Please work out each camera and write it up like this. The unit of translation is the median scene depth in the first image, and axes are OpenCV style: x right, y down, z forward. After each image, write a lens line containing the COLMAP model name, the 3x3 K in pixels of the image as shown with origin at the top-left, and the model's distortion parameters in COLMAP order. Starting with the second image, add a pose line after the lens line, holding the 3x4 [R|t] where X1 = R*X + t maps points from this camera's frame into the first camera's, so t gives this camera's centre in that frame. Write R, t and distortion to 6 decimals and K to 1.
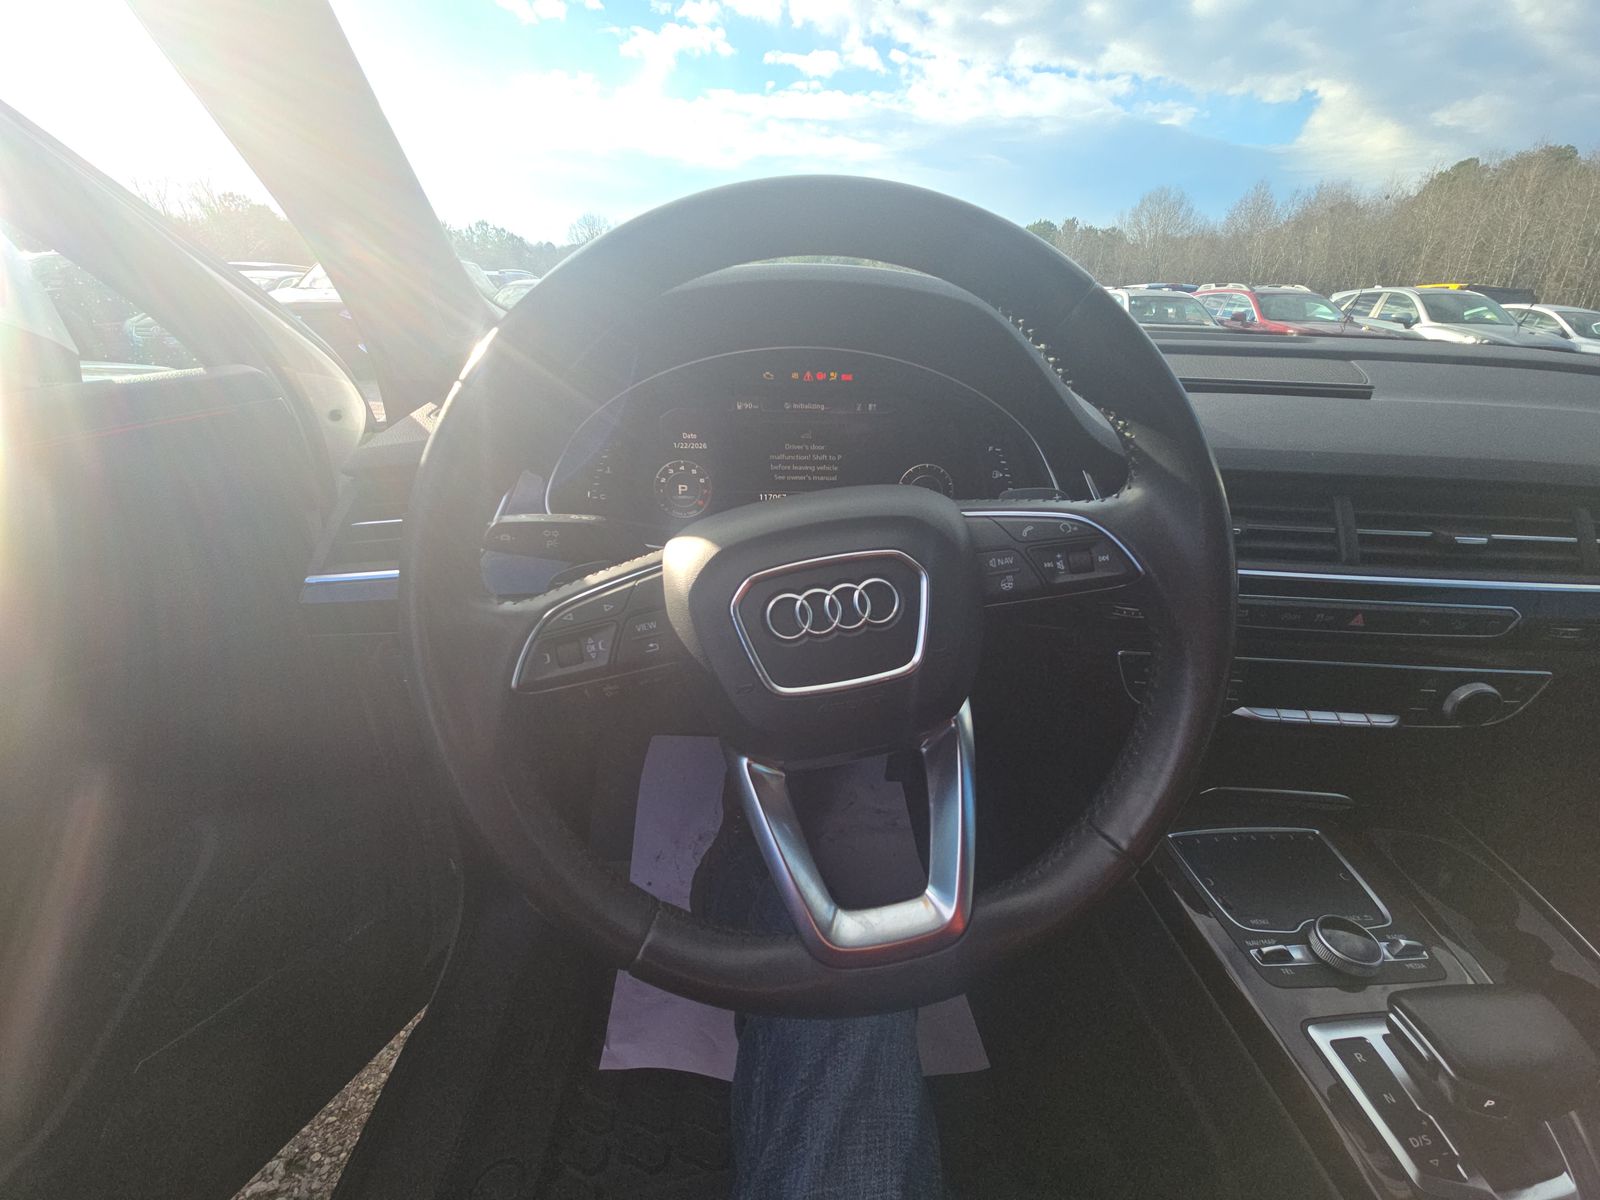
lens RADIAL K [[644.2, 0, 803.5], [0, 644.2, 590.6], [0, 0, 1]] dist [0.039120, -0.023595]
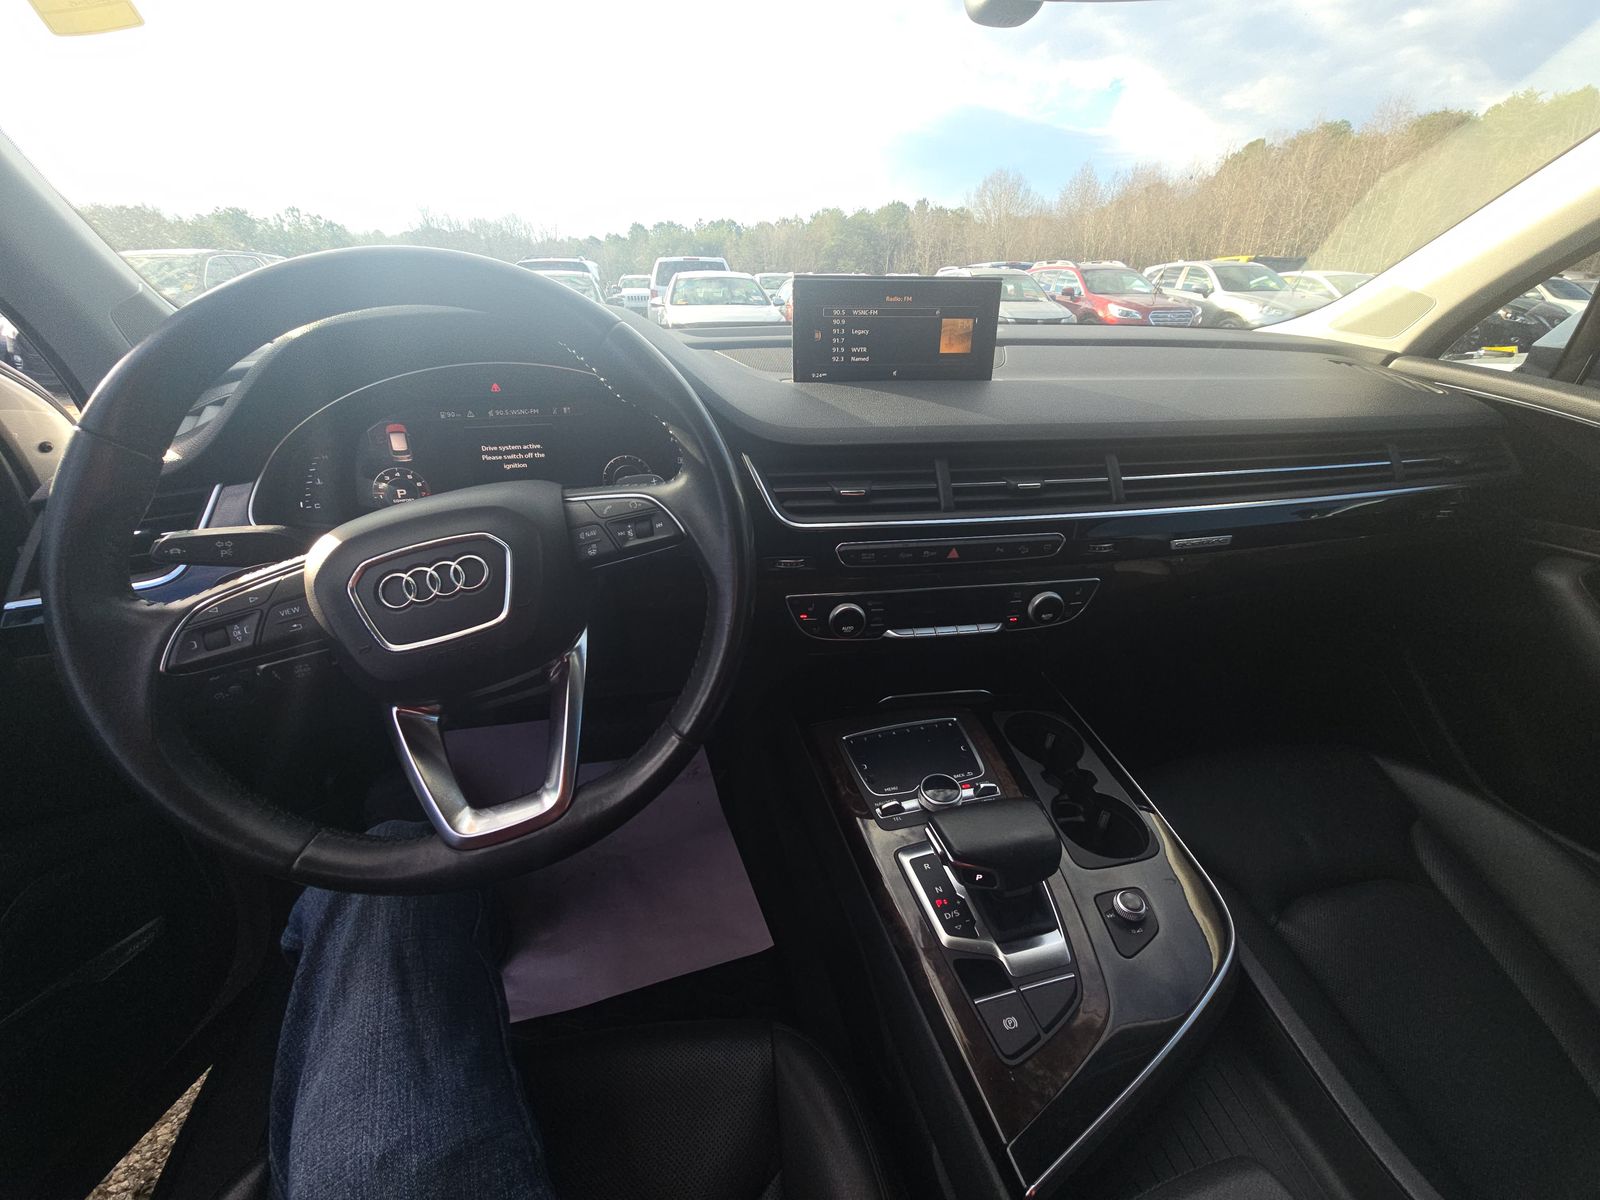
lens RADIAL K [[642.5, 0, 803.0], [0, 642.5, 595.5], [0, 0, 1]] dist [0.001329, 0.000222]
pose [[0.982790, -0.101040, 0.154642, 0.301010], [0.095810, 0.994558, 0.040925, 0.038996], [-0.157935, -0.025404, 0.987123, -0.207297]]
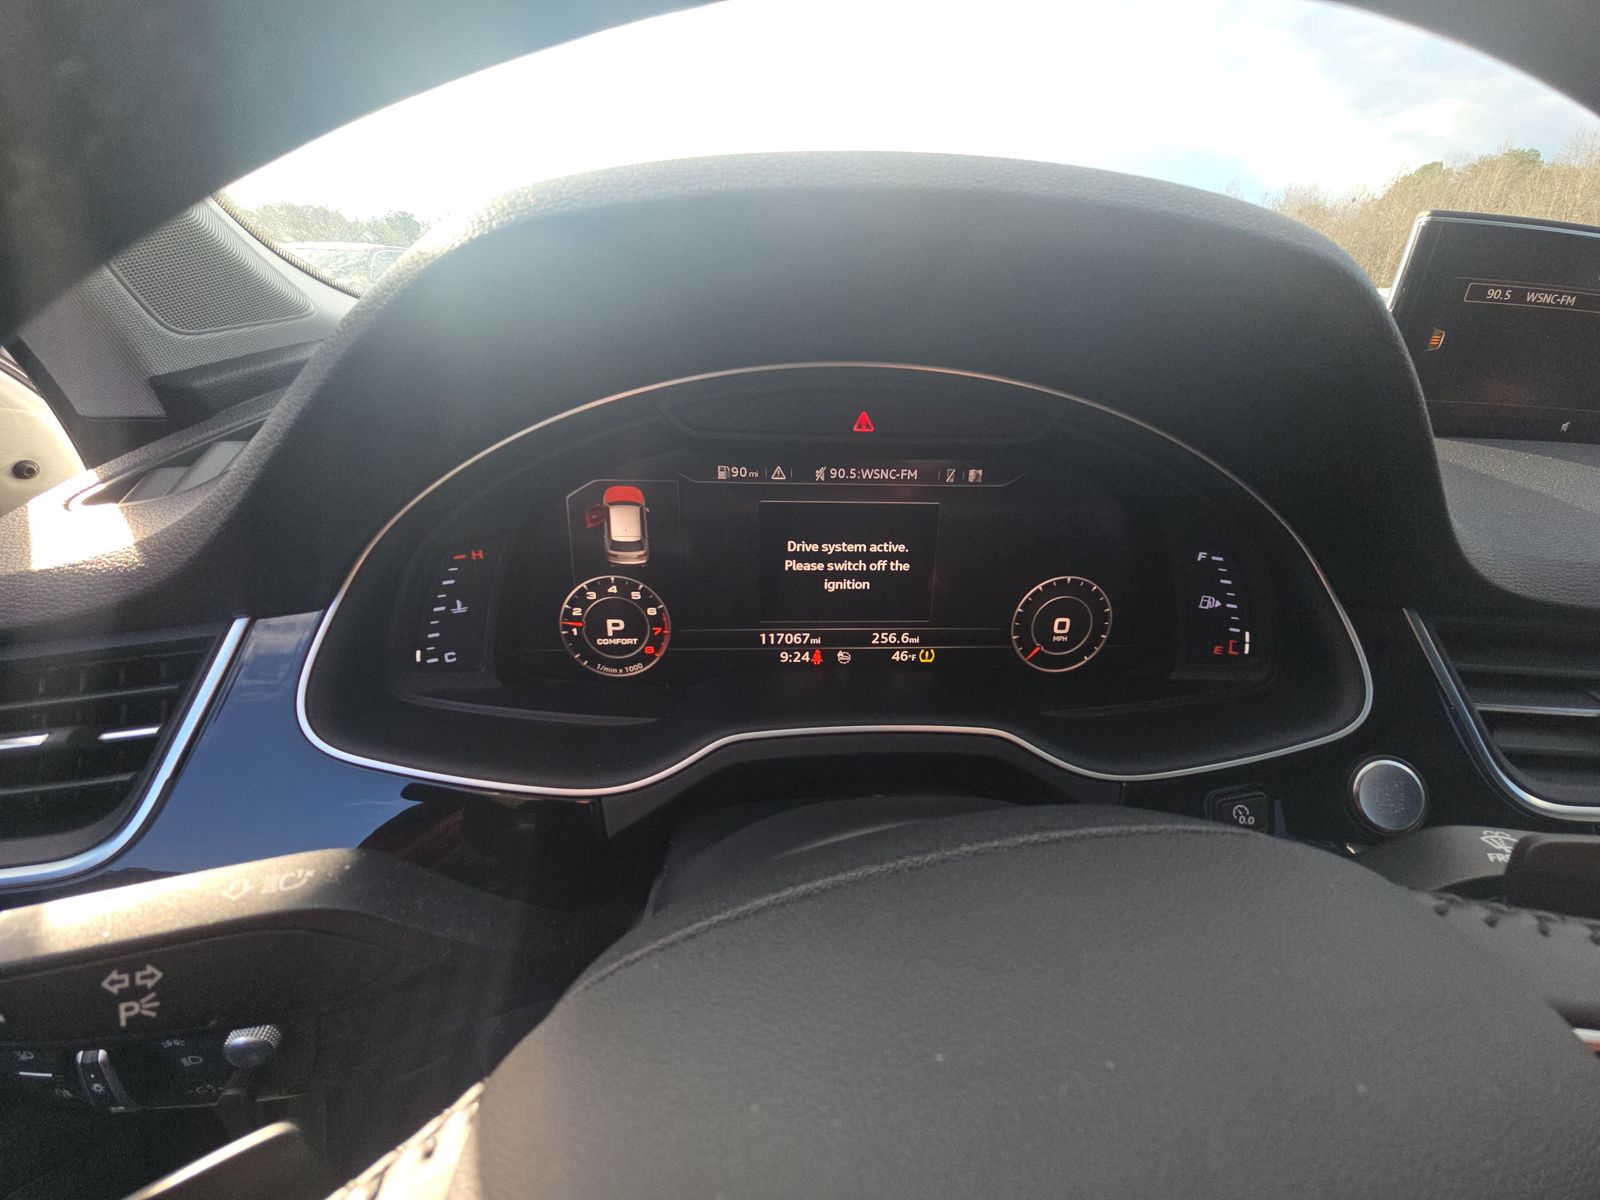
lens RADIAL K [[643.1, 0, 800.0], [0, 643.1, 600.0], [0, 0, 1]] dist [0.025551, -0.018726]
pose [[0.999706, -0.002708, 0.024076, -0.047527], [0.002211, 0.999784, 0.020653, -0.187500], [-0.024127, -0.020594, 0.999497, 0.462536]]
